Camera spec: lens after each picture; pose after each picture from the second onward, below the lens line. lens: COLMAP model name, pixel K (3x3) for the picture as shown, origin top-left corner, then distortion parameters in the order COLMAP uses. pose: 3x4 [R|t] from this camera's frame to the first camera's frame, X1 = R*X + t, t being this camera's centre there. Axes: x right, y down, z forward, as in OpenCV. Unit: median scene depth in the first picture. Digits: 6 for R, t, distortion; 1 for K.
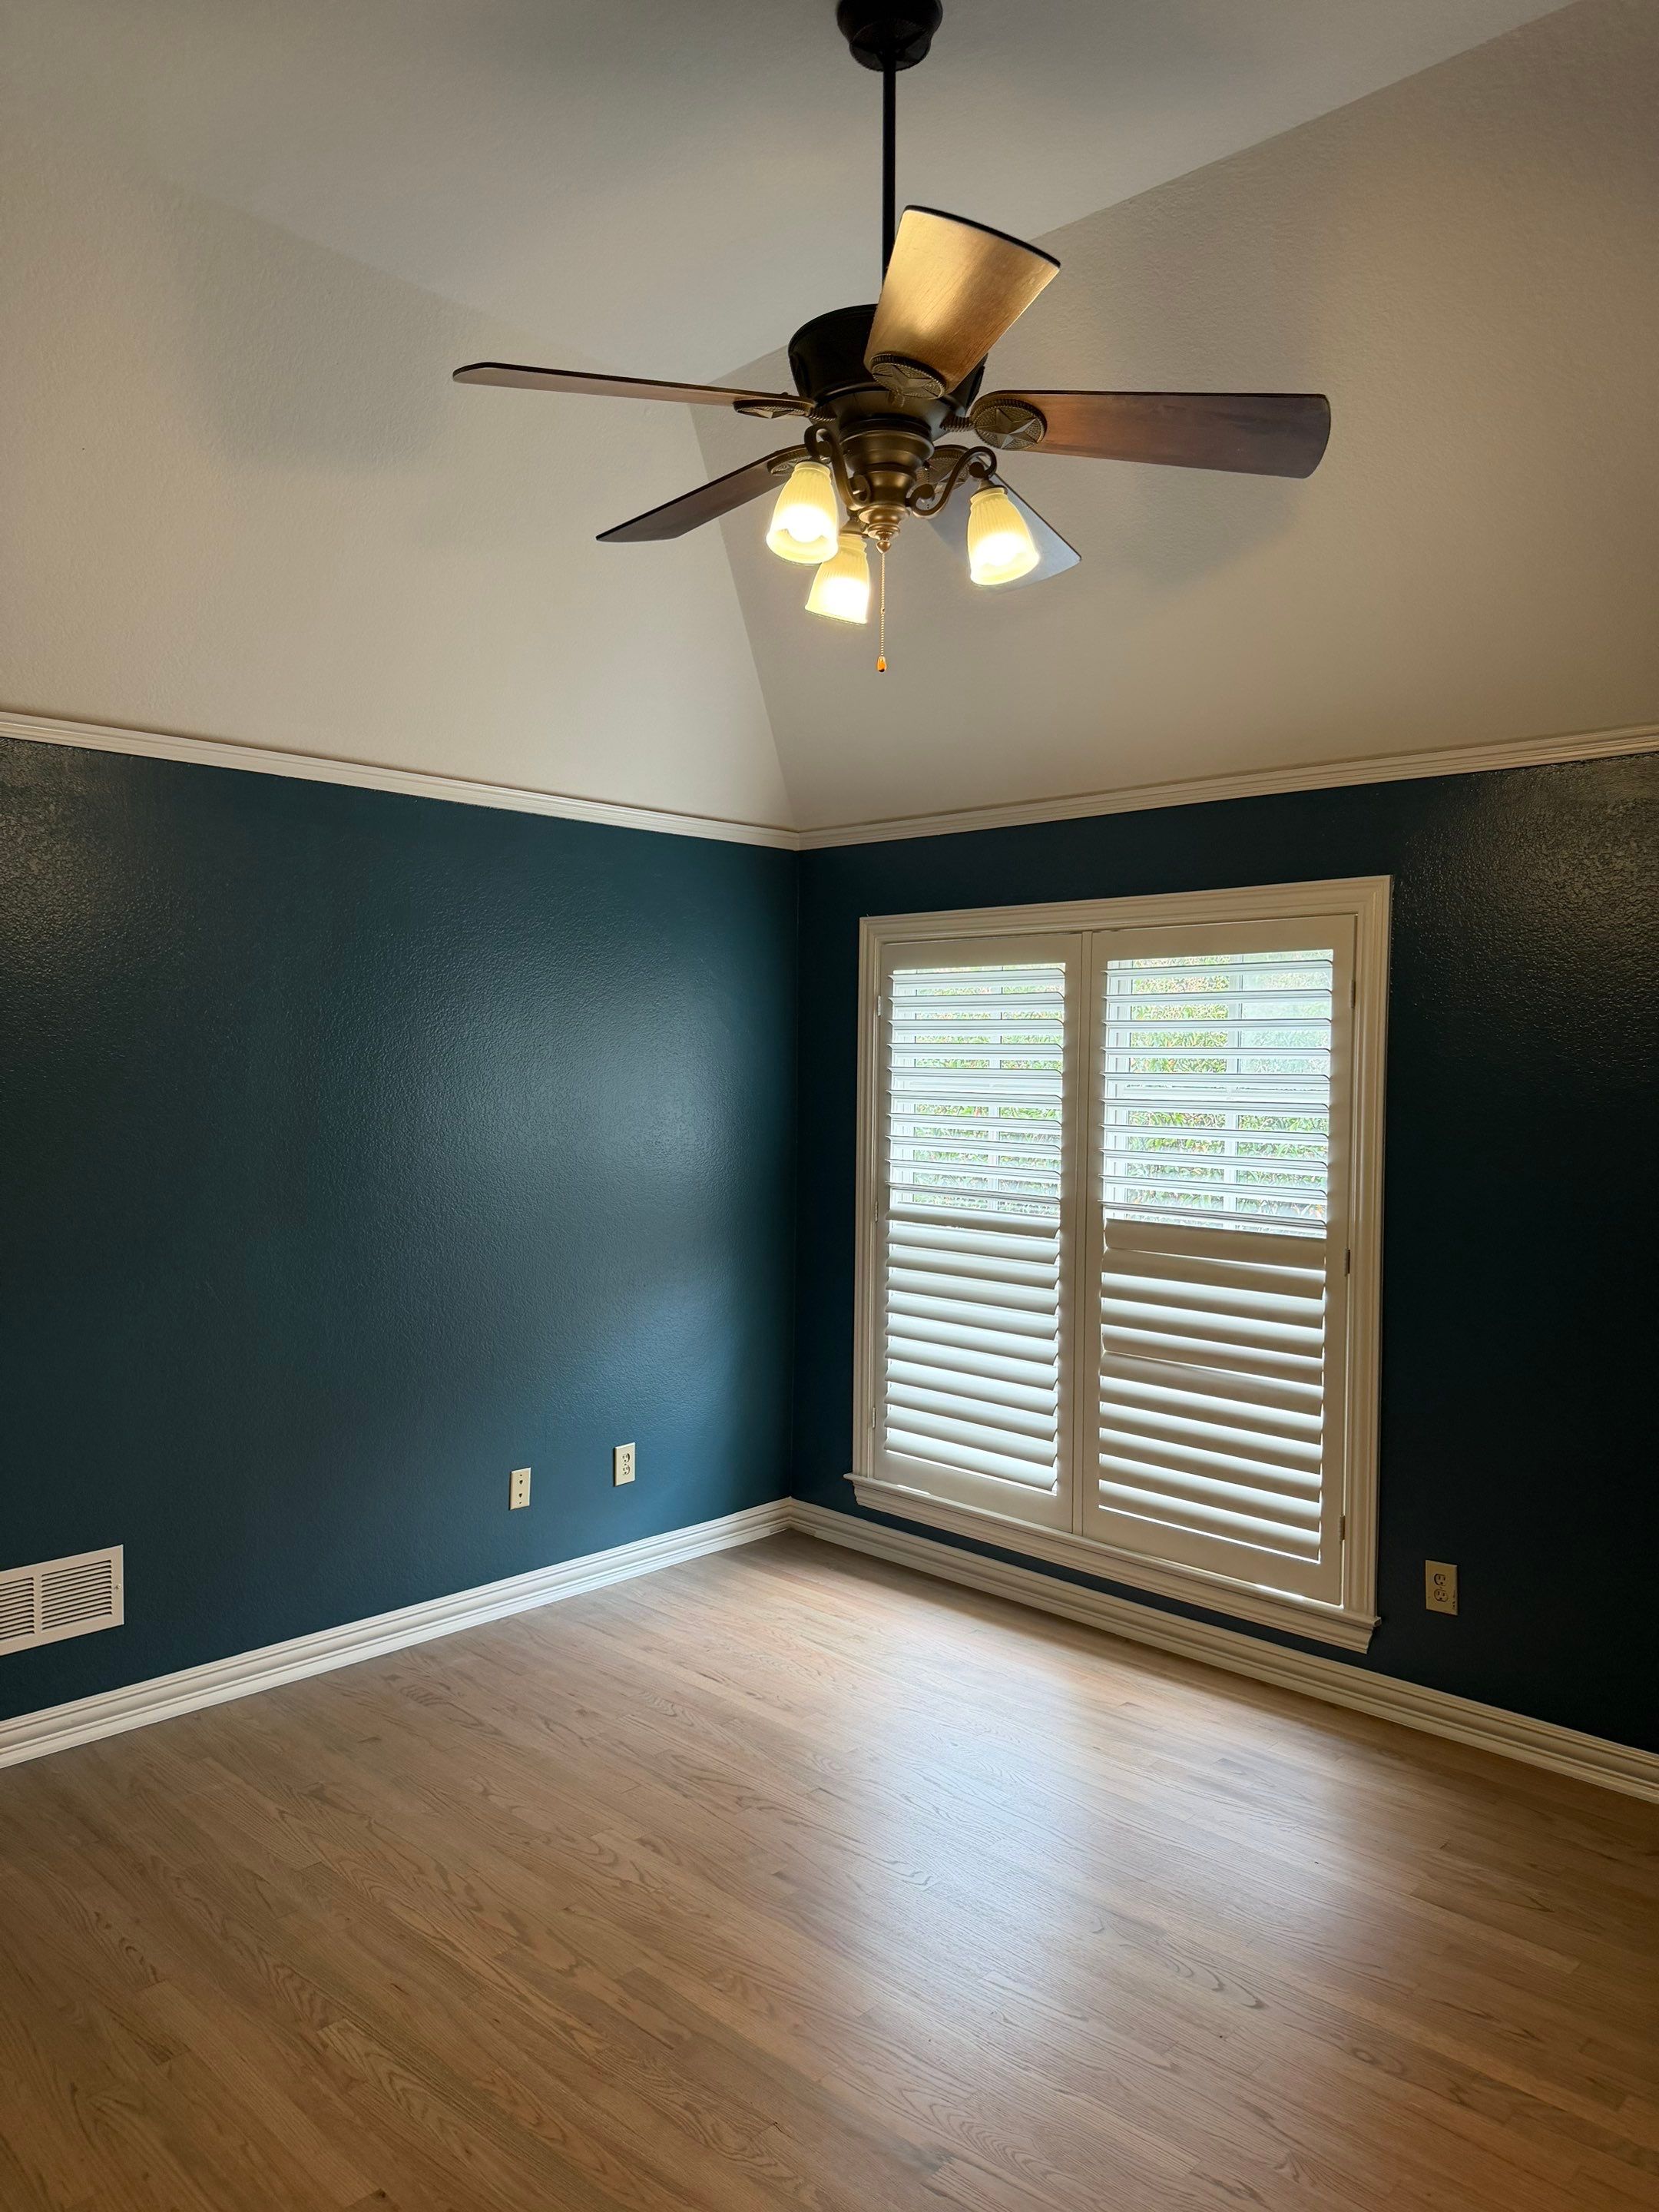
lens RADIAL K [[1552.2, 0, 822.2], [0, 1552.2, 1094.9], [0, 0, 1]] dist [0.068107, -0.106467]
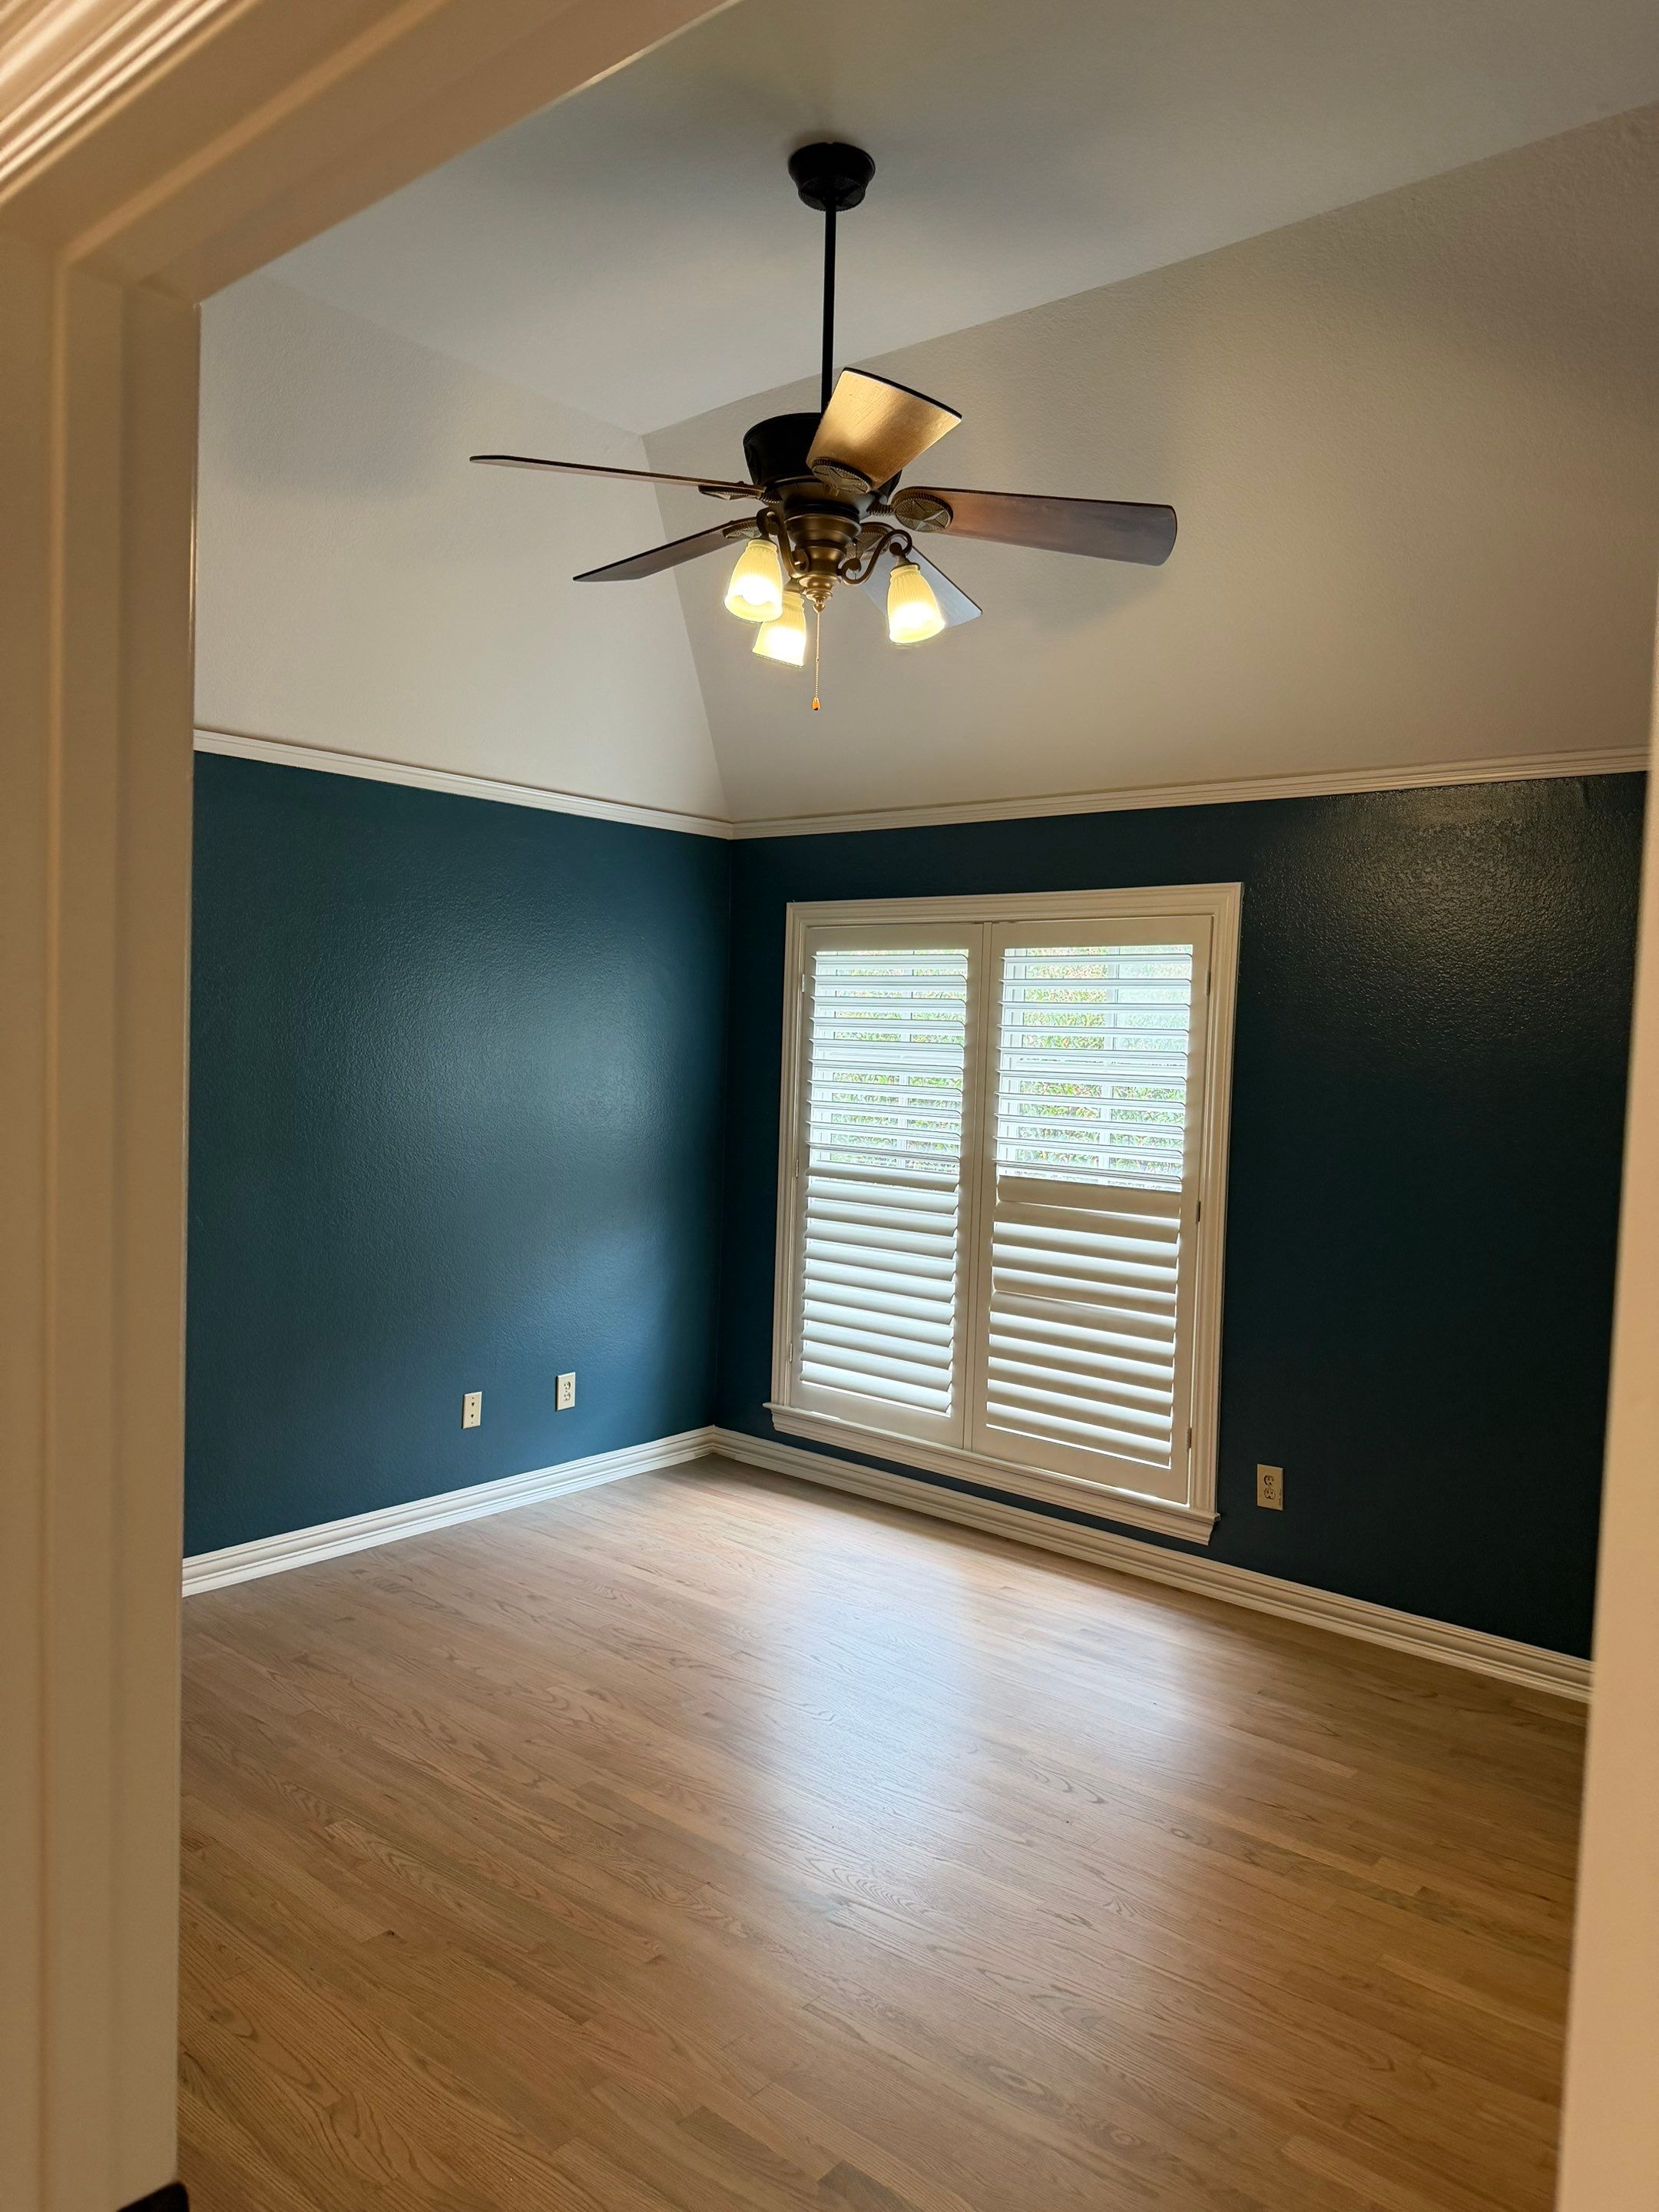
lens RADIAL K [[1509.8, 0, 866.7], [0, 1509.8, 1110.7], [0, 0, 1]] dist [0.128037, -0.097555]
pose [[0.996326, 0.016810, 0.083976, -0.010851], [-0.019175, 0.999440, 0.027435, 0.004979], [-0.083468, -0.028944, 0.996090, -0.129231]]
